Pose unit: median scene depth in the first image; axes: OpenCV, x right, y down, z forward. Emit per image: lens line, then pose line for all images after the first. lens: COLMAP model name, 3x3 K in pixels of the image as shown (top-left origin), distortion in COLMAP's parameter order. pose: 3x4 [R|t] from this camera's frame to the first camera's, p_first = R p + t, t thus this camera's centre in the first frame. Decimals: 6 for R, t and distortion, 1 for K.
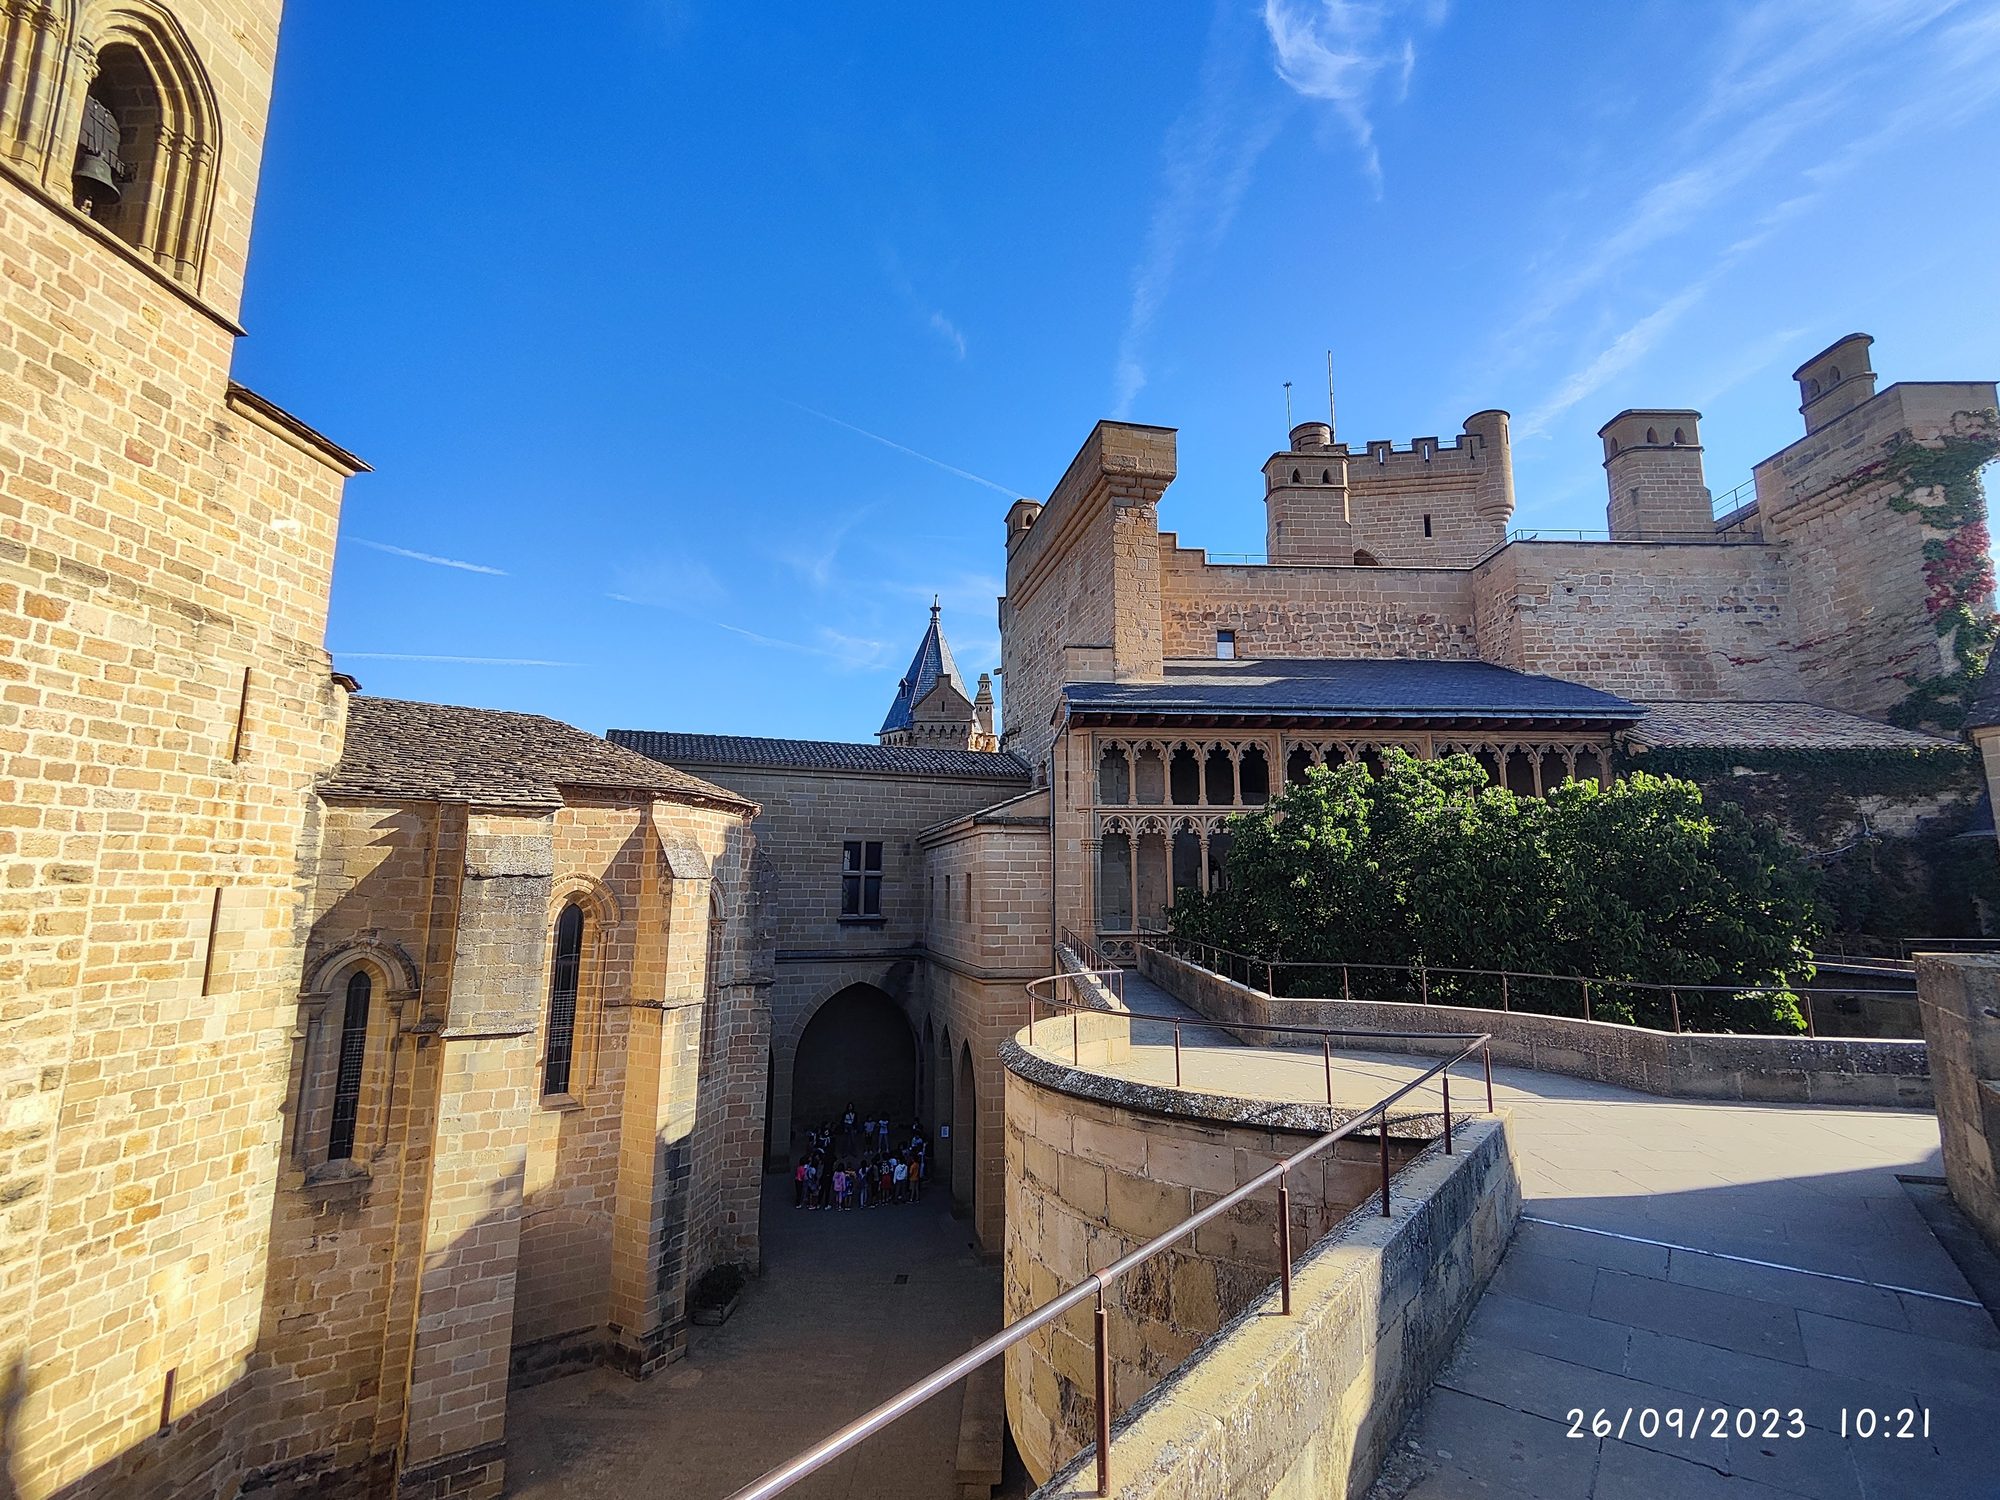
lens RADIAL K [[920.9, 0, 1006.4], [0, 920.9, 744.1], [0, 0, 1]] dist [0.012776, -0.003210]
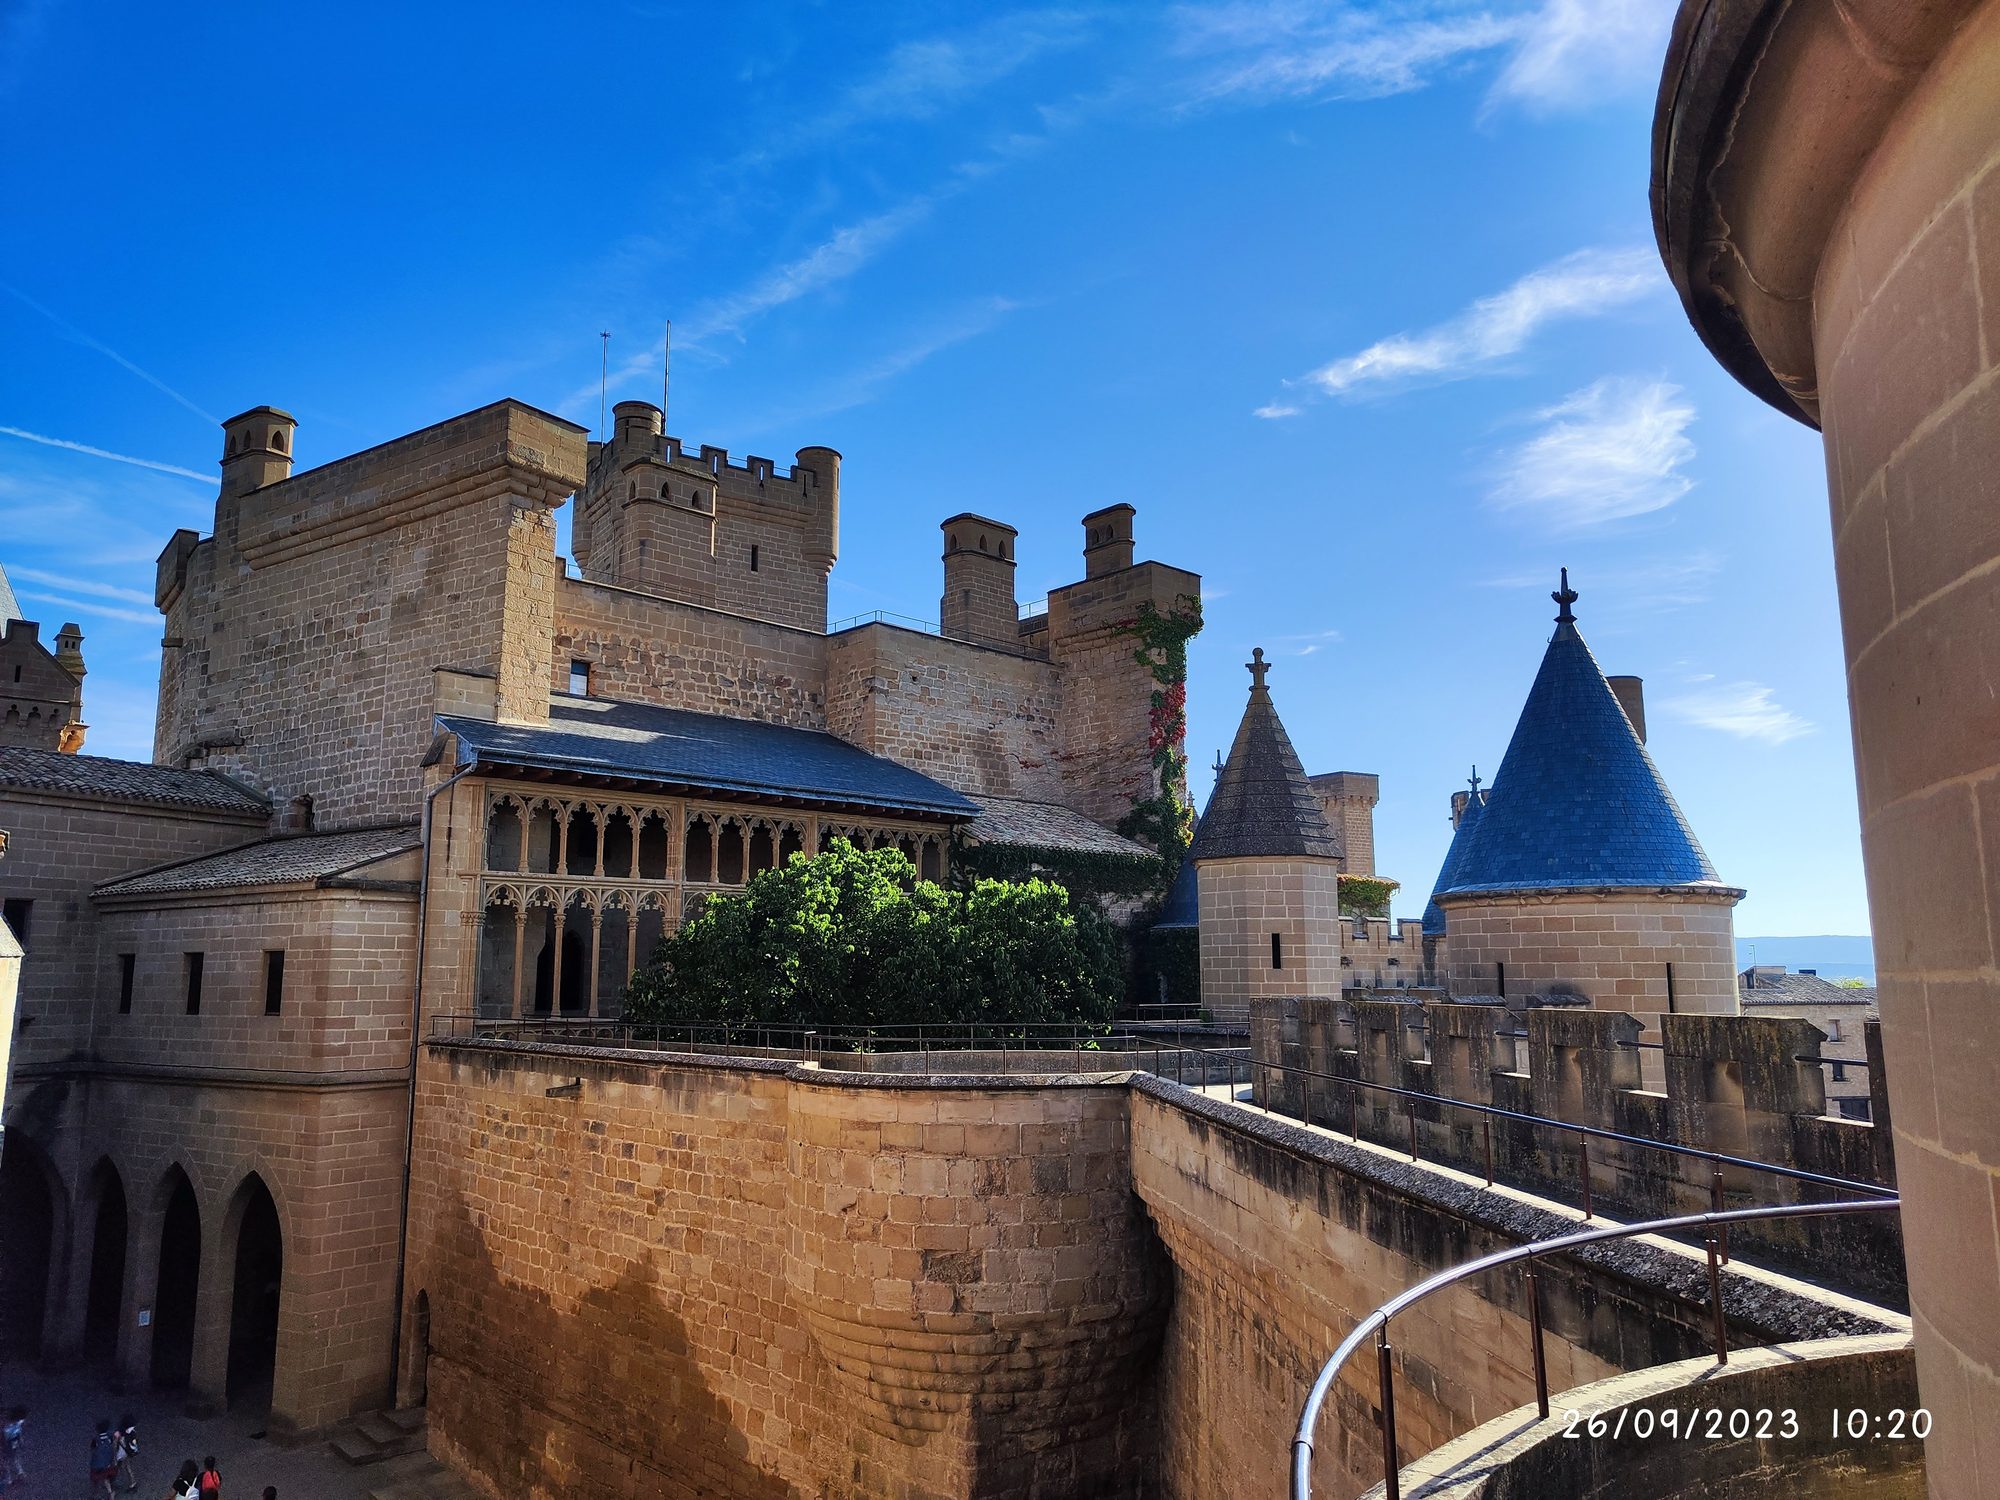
lens RADIAL K [[1385.9, 0, 1003.6], [0, 1385.9, 752.3], [0, 0, 1]] dist [0.043351, -0.049075]
pose [[0.727819, 0.105501, 0.677606, -0.419087], [-0.105372, 0.993566, -0.041515, -0.037016], [-0.677626, -0.041185, 0.734253, -0.240867]]
